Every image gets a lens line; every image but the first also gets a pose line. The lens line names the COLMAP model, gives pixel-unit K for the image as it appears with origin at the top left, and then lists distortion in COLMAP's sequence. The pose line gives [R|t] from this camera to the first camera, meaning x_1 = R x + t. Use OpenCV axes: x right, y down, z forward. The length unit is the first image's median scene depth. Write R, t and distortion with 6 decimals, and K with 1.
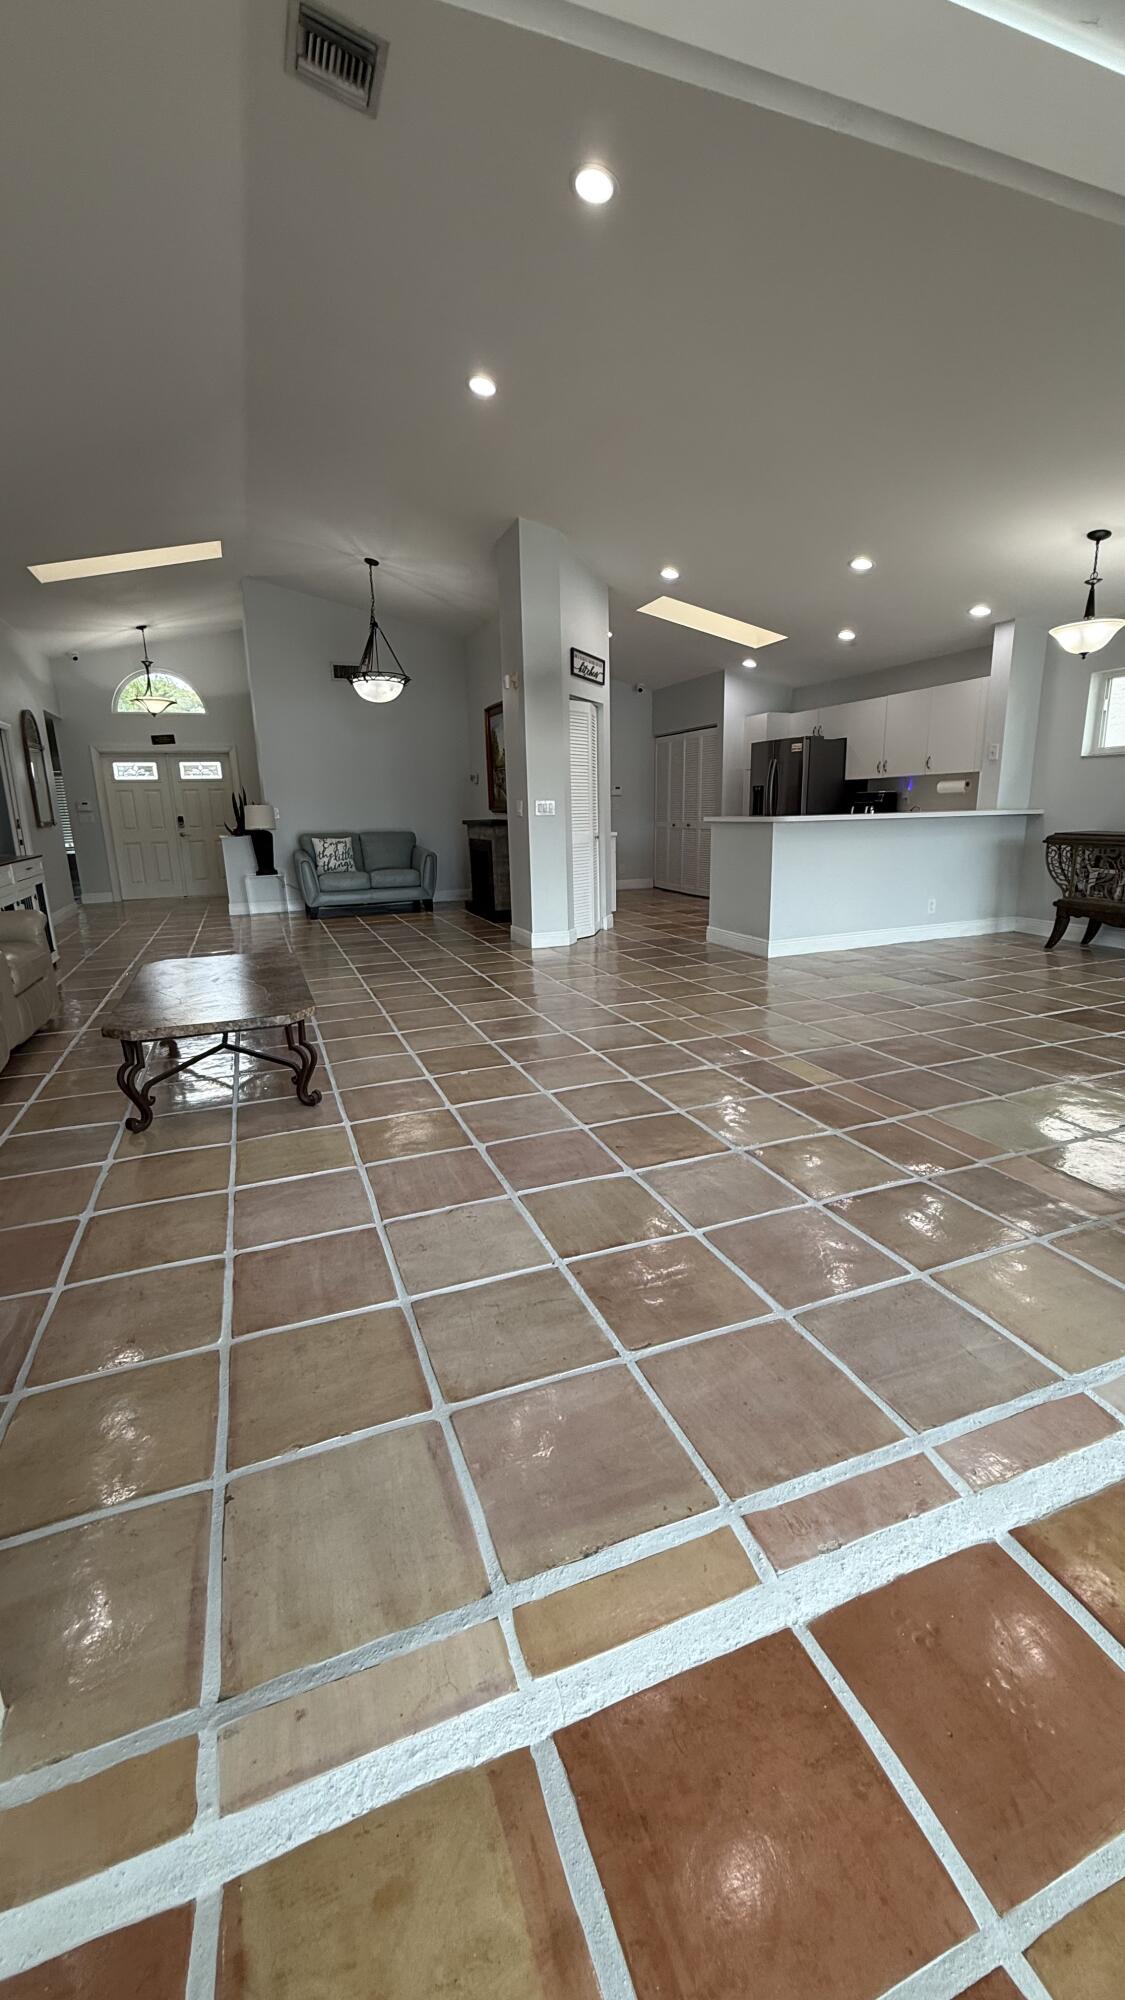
lens RADIAL K [[793.8, 0, 559.0], [0, 793.8, 993.5], [0, 0, 1]] dist [-0.001547, 0.000303]
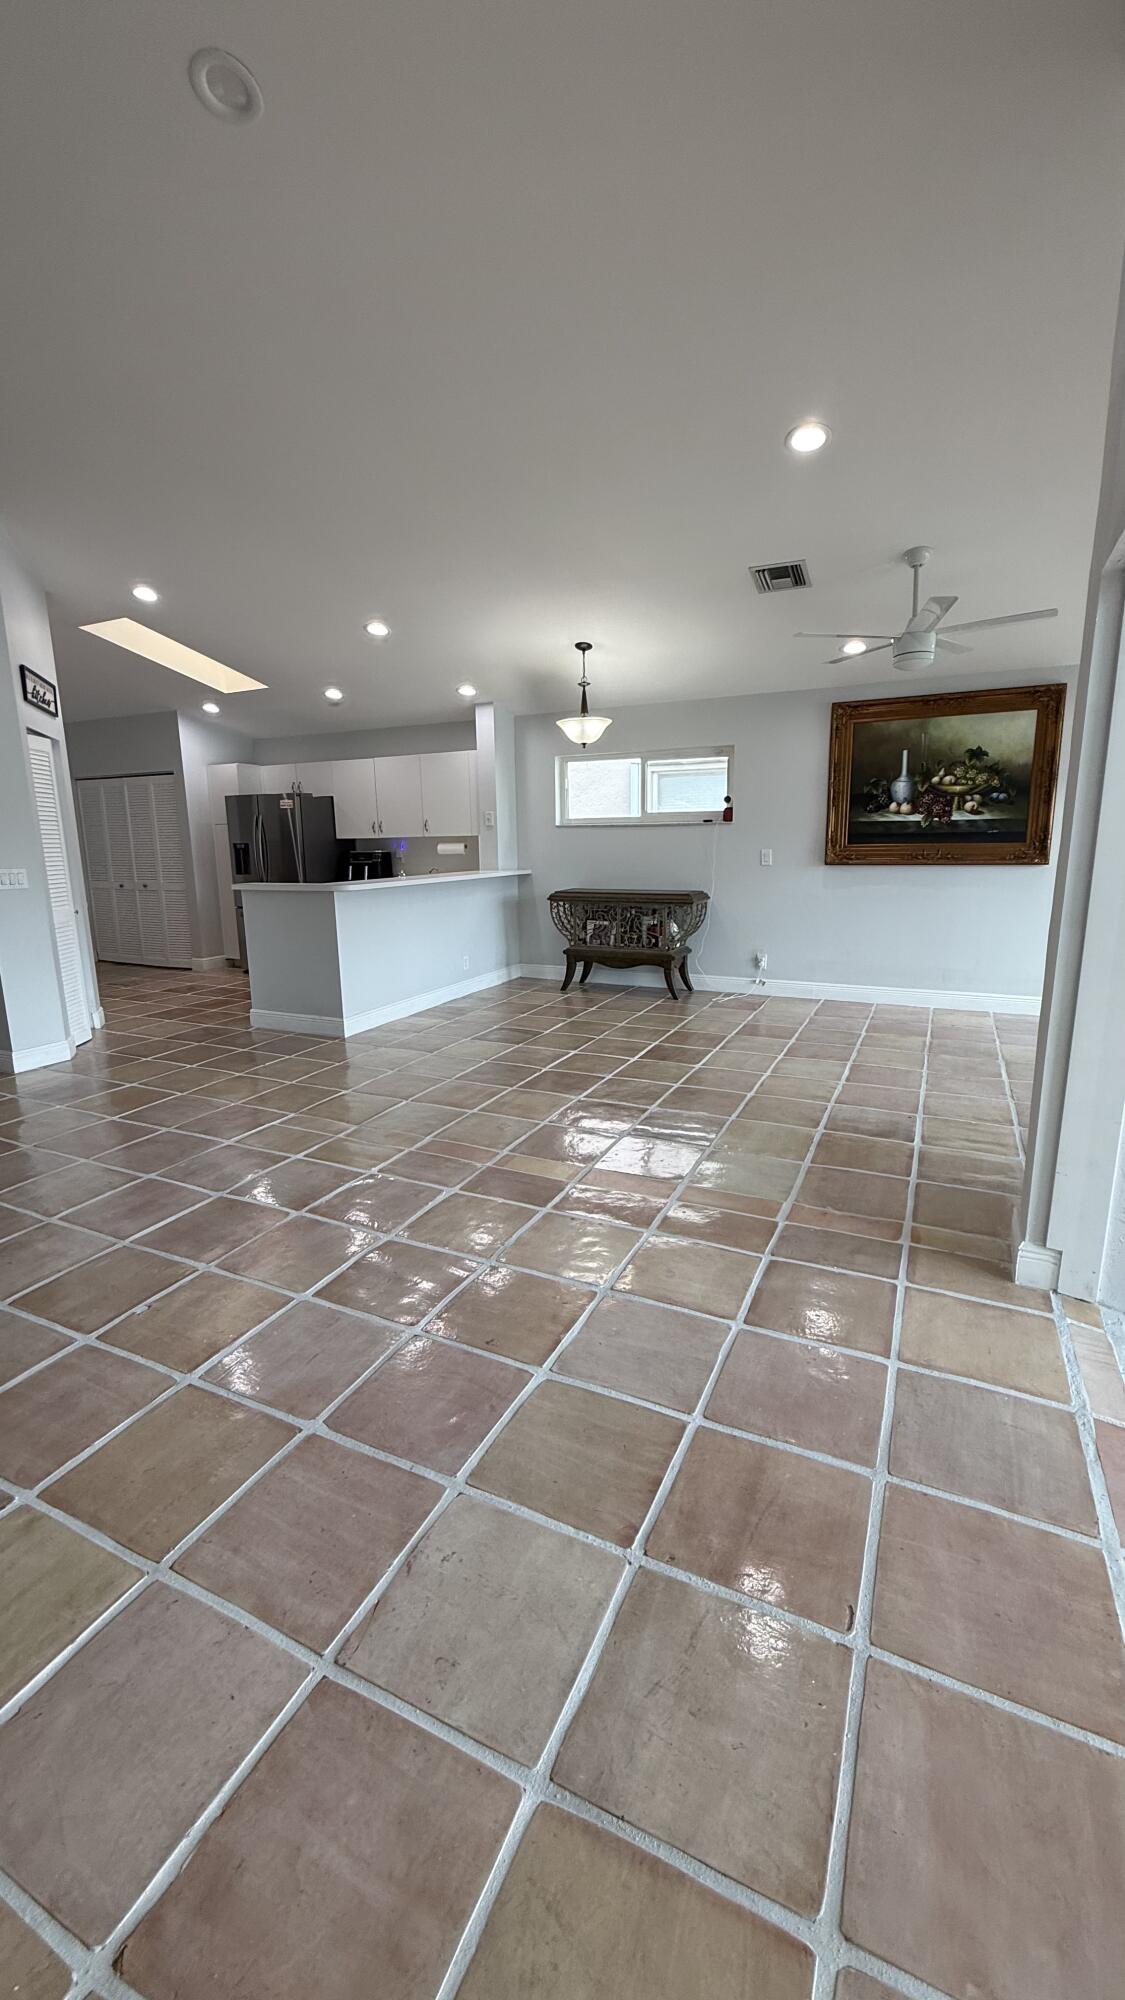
lens RADIAL K [[793.8, 0, 558.5], [0, 793.8, 993.2], [0, 0, 1]] dist [-0.001547, 0.000303]
pose [[0.729981, -0.120755, 0.672715, -0.240125], [0.155500, 0.987799, 0.008576, -0.094920], [-0.665543, 0.098347, 0.739852, 0.230153]]
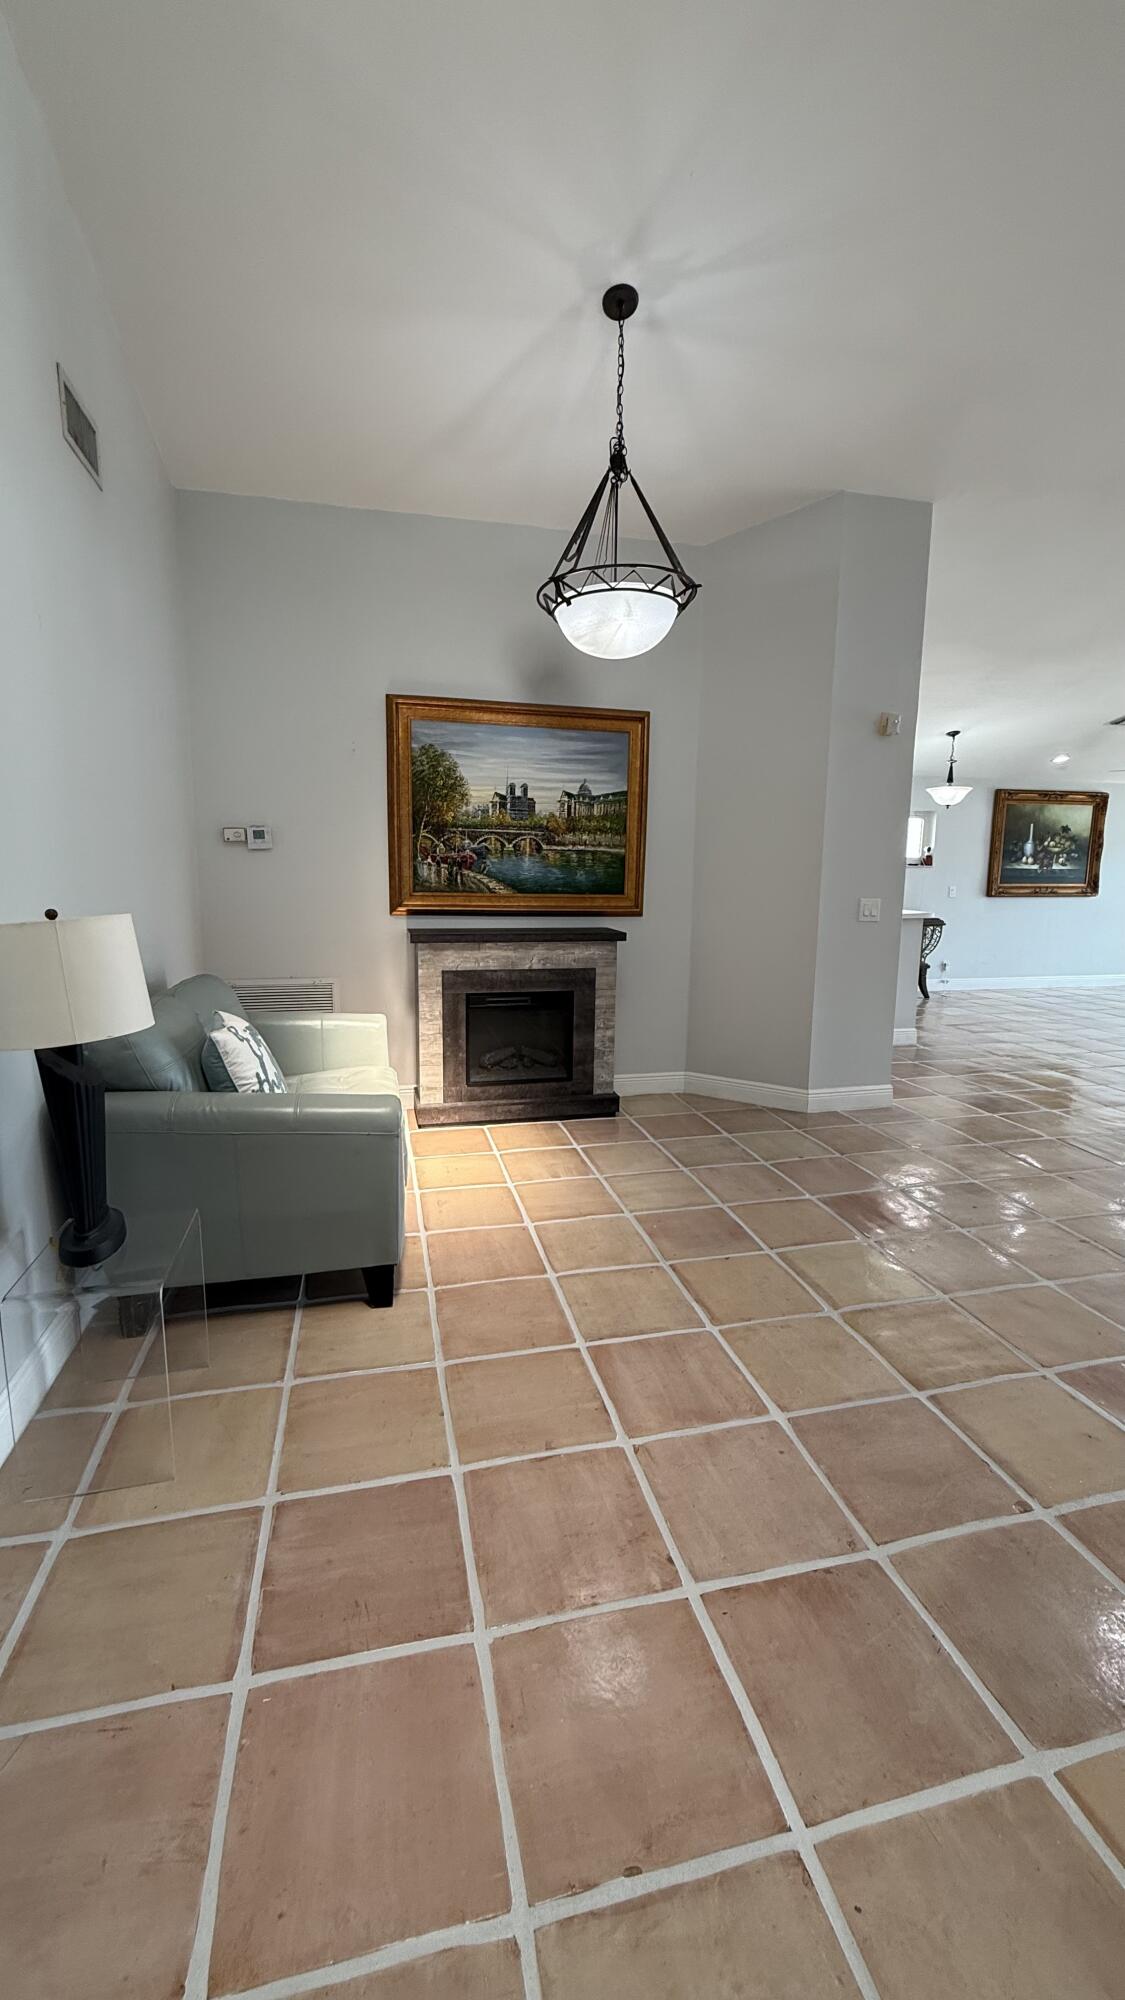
lens RADIAL K [[793.8, 0, 561.4], [0, 793.8, 1003.8], [0, 0, 1]] dist [-0.001547, 0.000303]
pose [[0.133793, -0.139756, 0.981105, -1.211374], [0.218551, 0.969793, 0.108341, -0.460106], [-0.966610, 0.199926, 0.160295, 1.861864]]
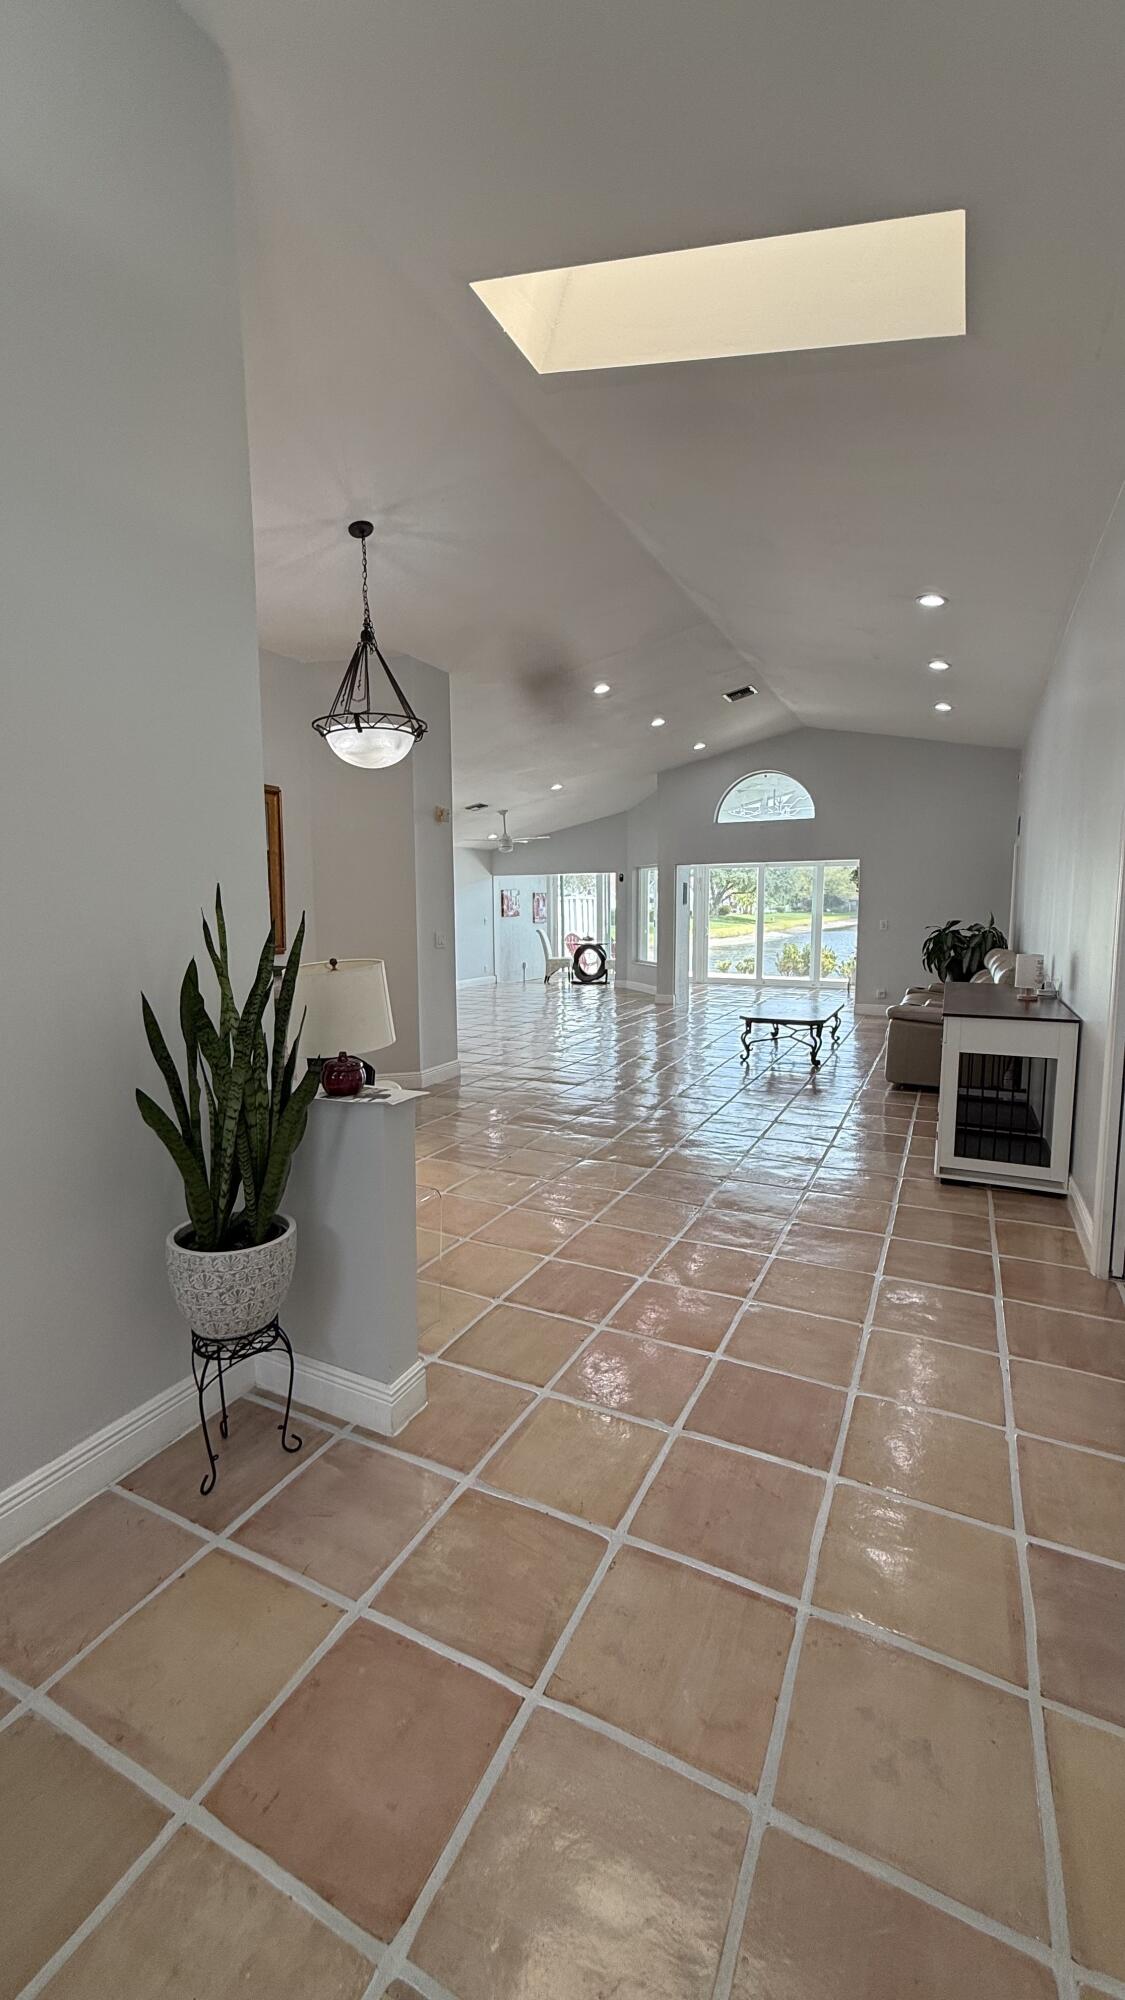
lens RADIAL K [[793.8, 0, 564.2], [0, 793.8, 1000.3], [0, 0, 1]] dist [-0.001547, 0.000303]
pose [[-0.676251, -0.059623, 0.734254, -1.392925], [0.191422, 0.948260, 0.253301, -0.609751], [-0.711366, 0.311848, -0.629849, 2.450080]]
